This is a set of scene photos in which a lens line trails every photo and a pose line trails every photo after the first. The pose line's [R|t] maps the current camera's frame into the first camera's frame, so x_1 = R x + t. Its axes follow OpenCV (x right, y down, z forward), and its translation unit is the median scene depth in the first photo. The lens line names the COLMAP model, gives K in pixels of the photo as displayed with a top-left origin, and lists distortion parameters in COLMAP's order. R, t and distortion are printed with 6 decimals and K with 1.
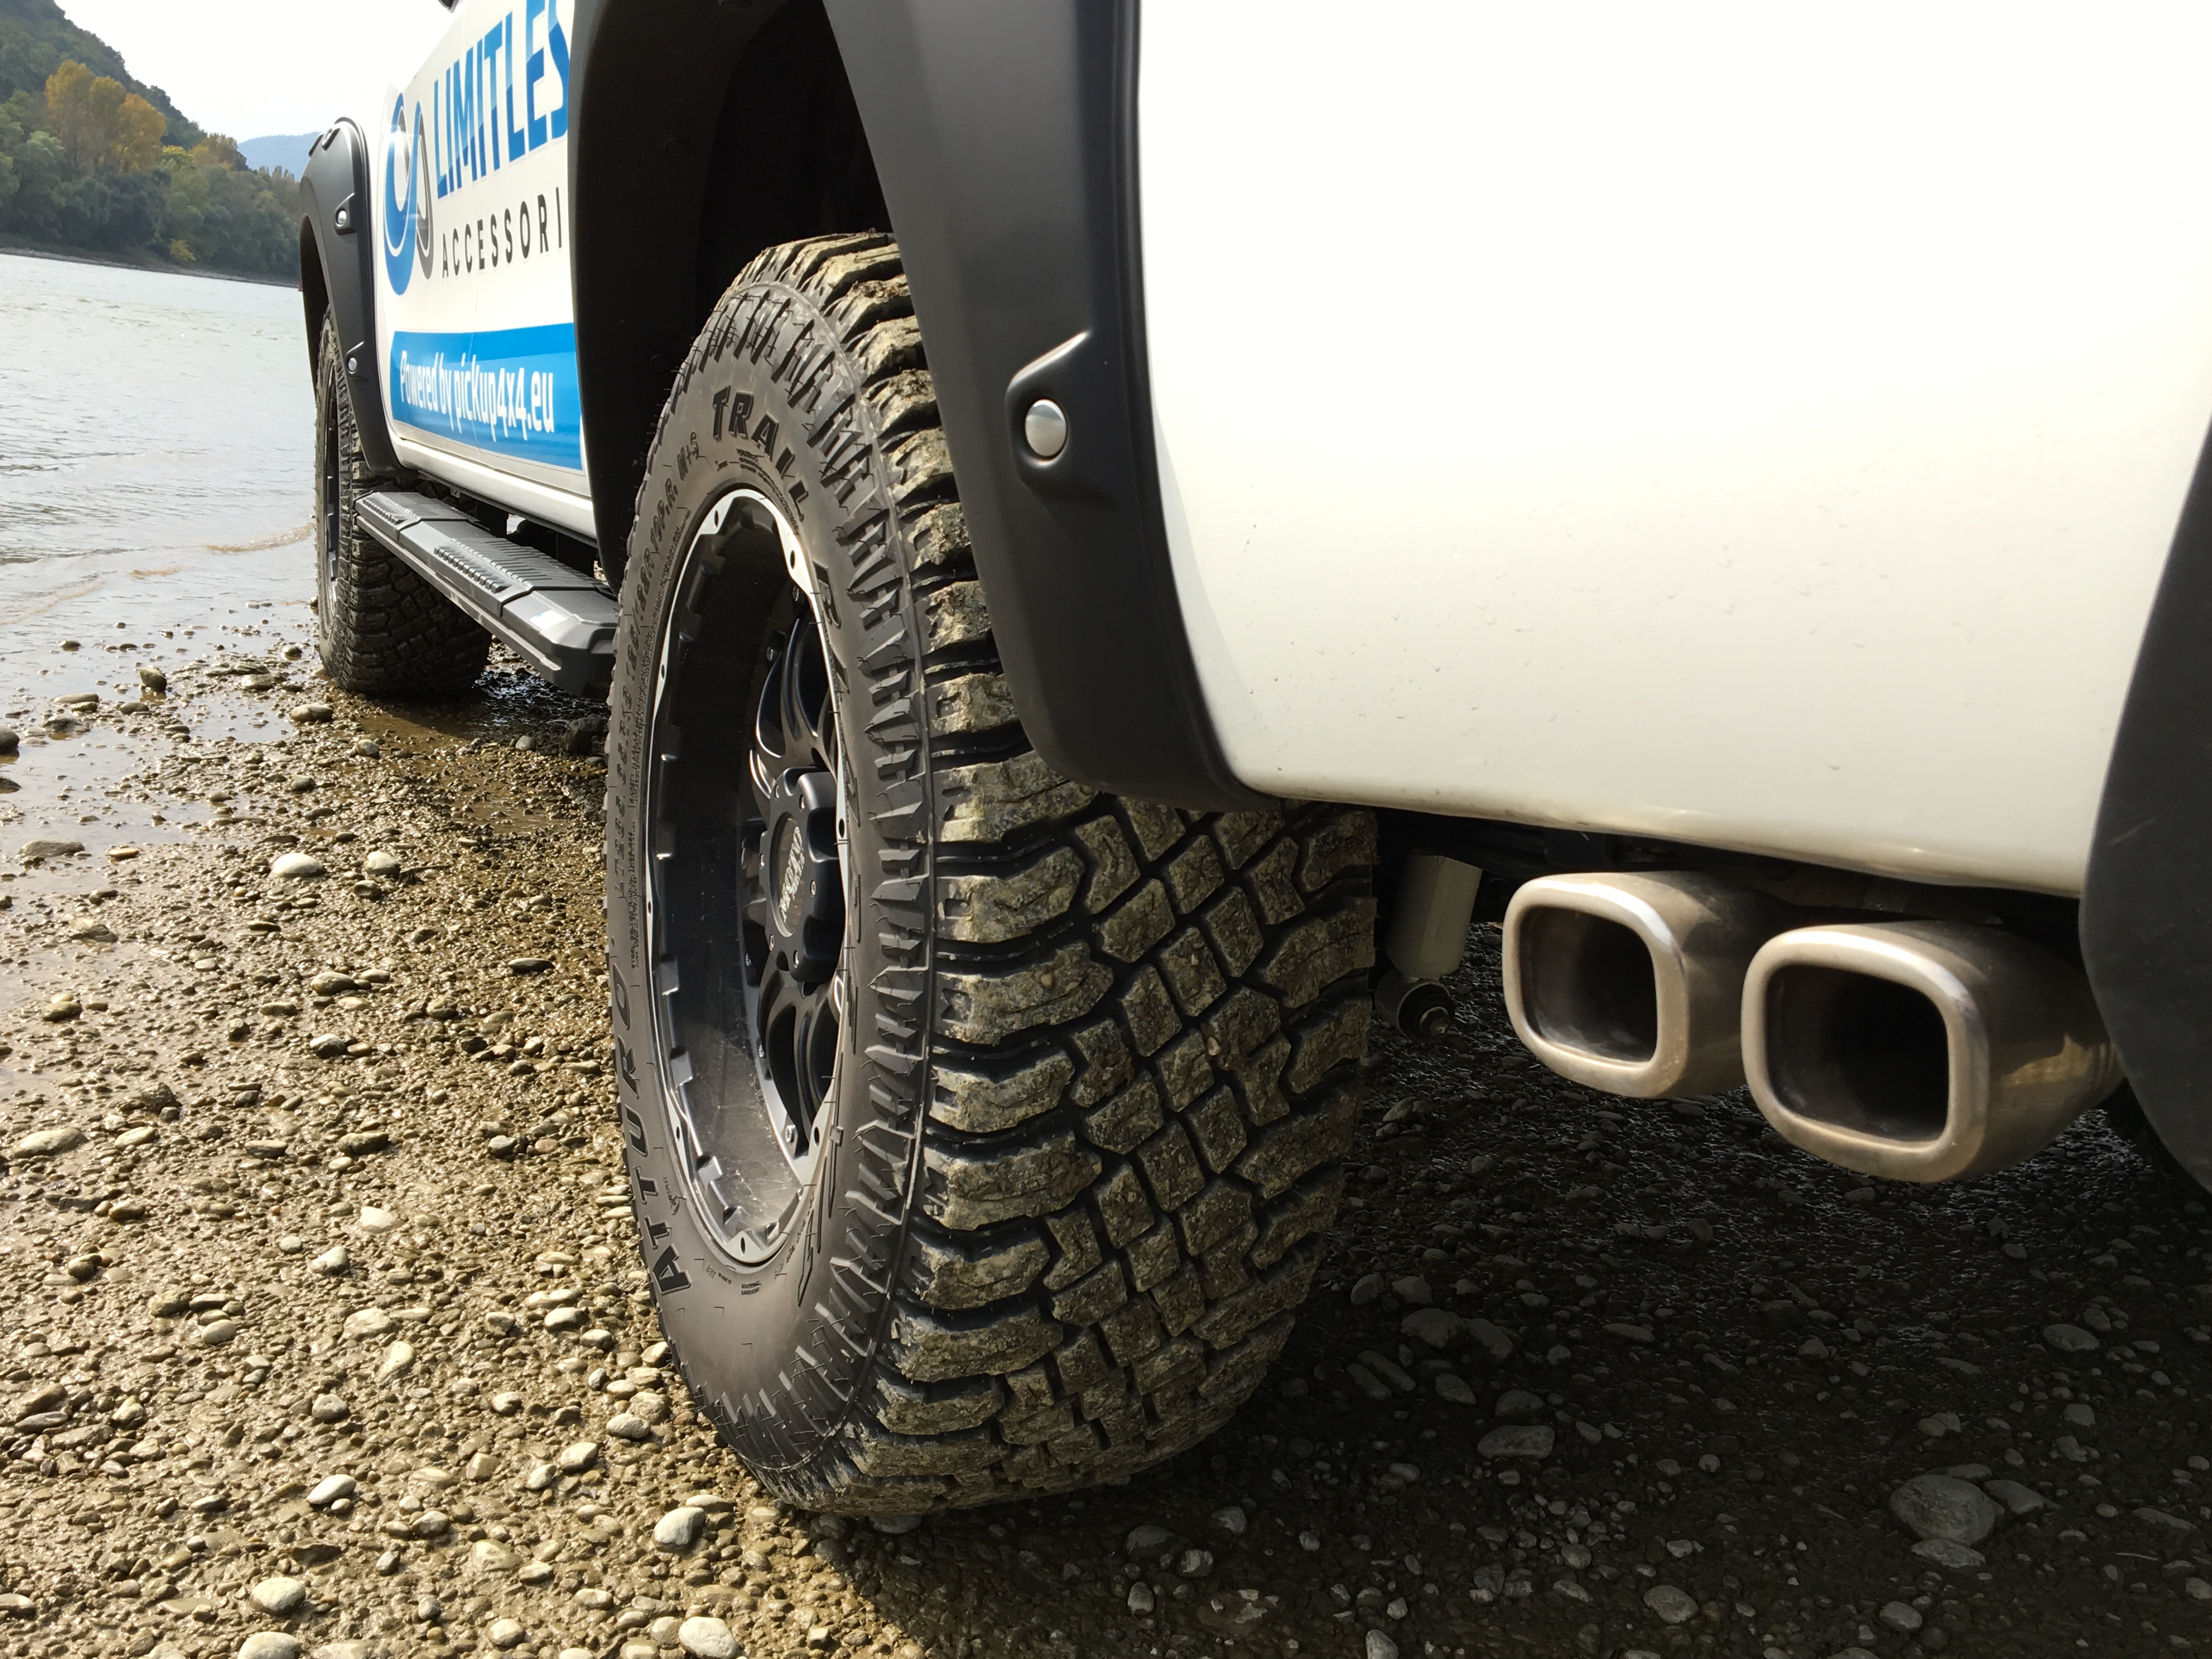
lens RADIAL K [[2046.7, 0, 1106.7], [0, 2046.7, 823.0], [0, 0, 1]] dist [0.097107, -0.158413]
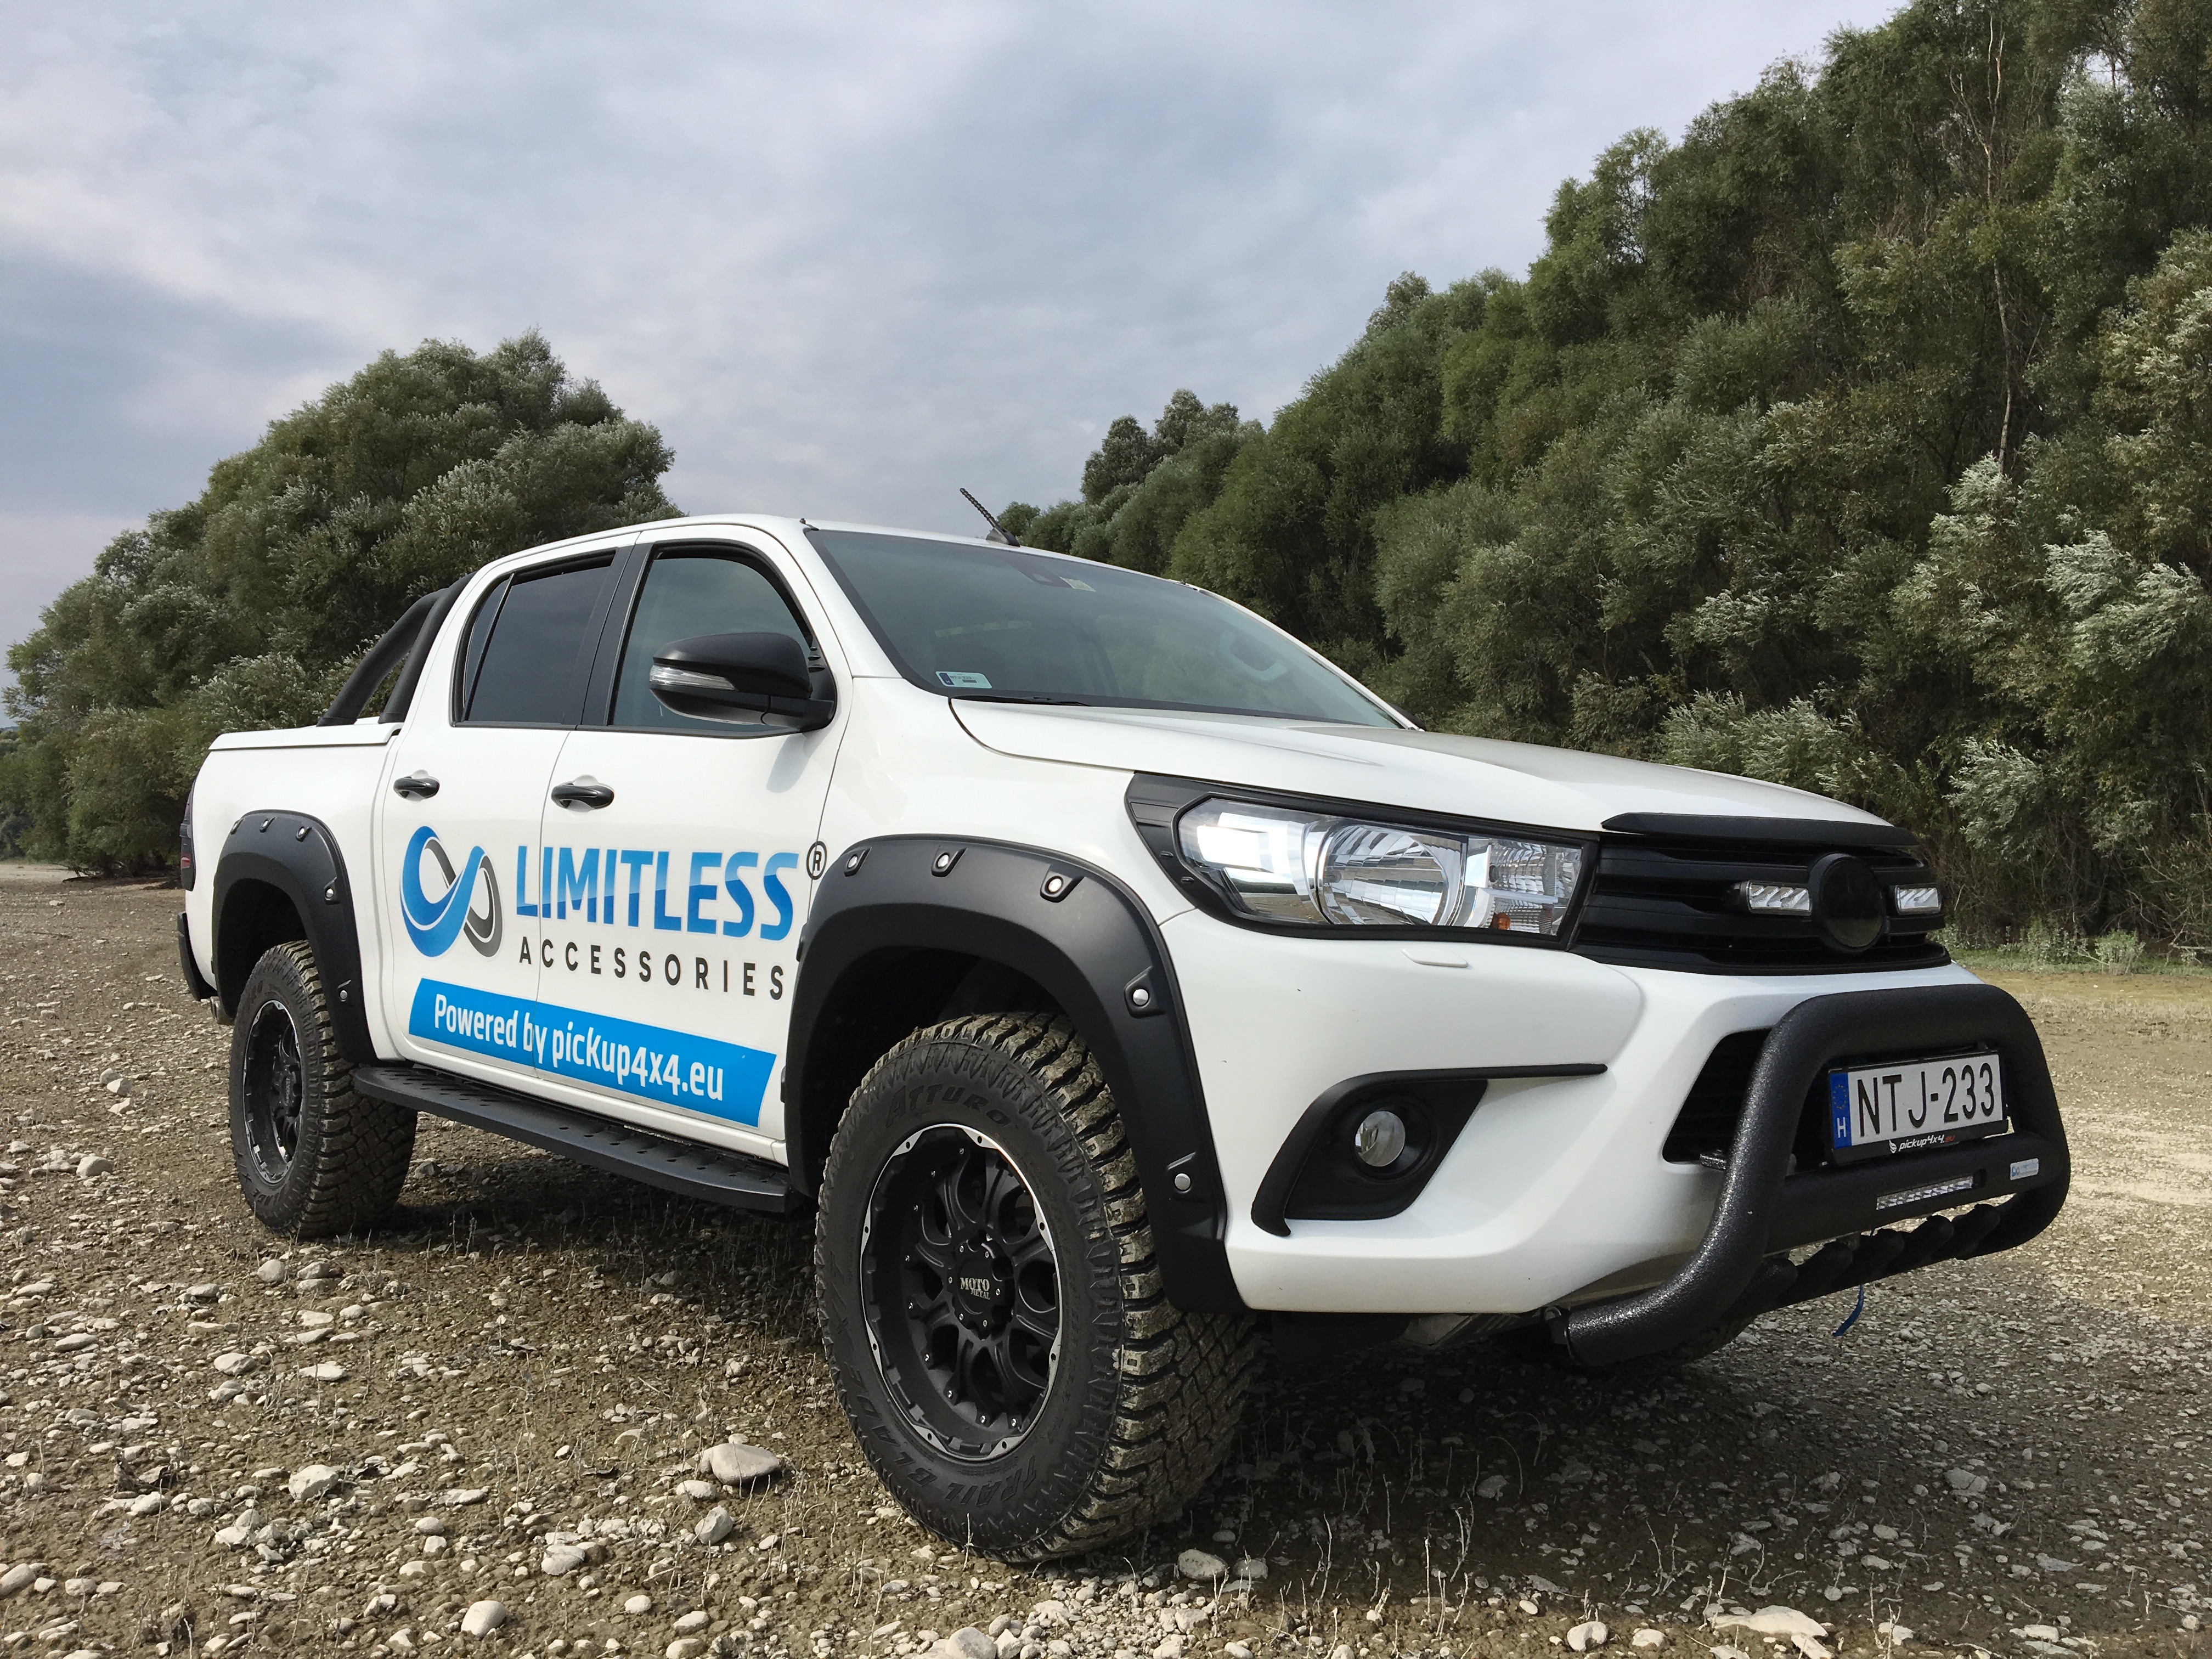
lens RADIAL K [[1876.6, 0, 1115.7], [0, 1876.6, 823.6], [0, 0, 1]] dist [0.110569, -0.196802]
pose [[0.955290, -0.039116, 0.293070, -0.482676], [0.092978, 0.980667, -0.172183, -0.124340], [-0.280669, 0.191734, 0.940459, -0.770608]]
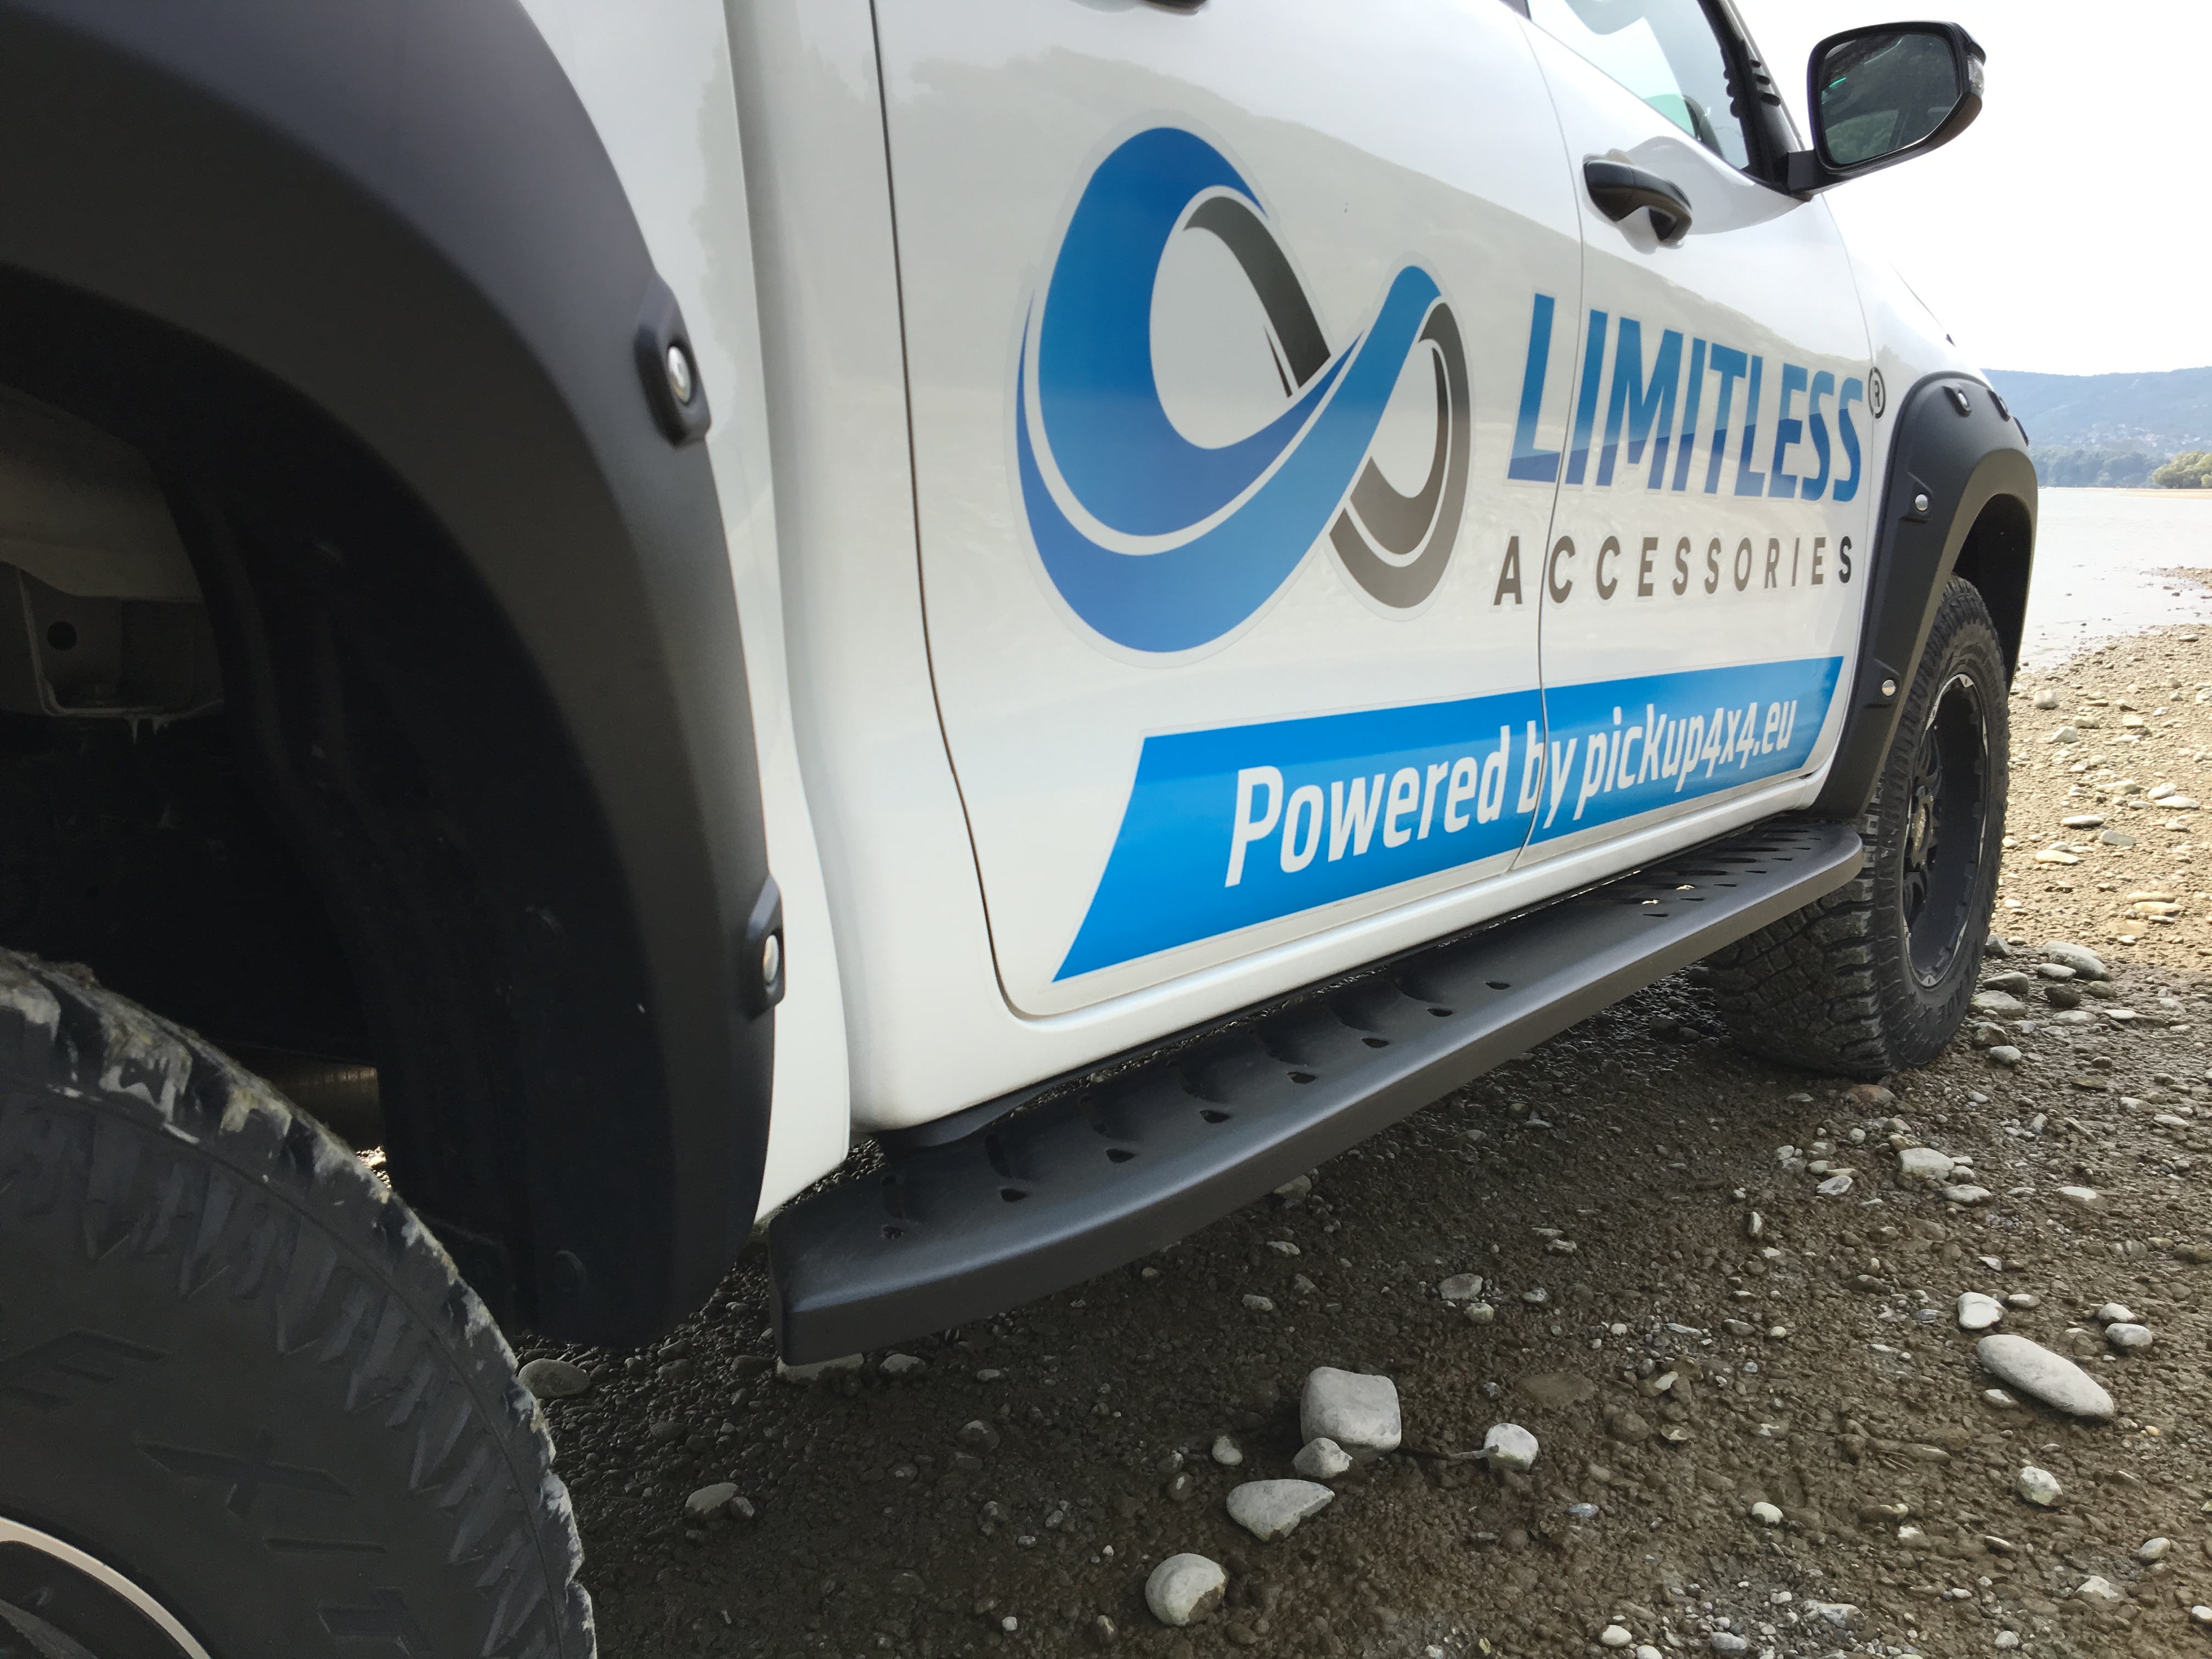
lens RADIAL K [[1864.5, 0, 1111.6], [0, 1864.5, 824.9], [0, 0, 1]] dist [0.111870, -0.198890]
pose [[-0.501345, -0.192628, 0.843533, -1.172407], [0.129389, 0.947251, 0.293214, -0.598609], [-0.855519, 0.256145, -0.449975, 2.153674]]
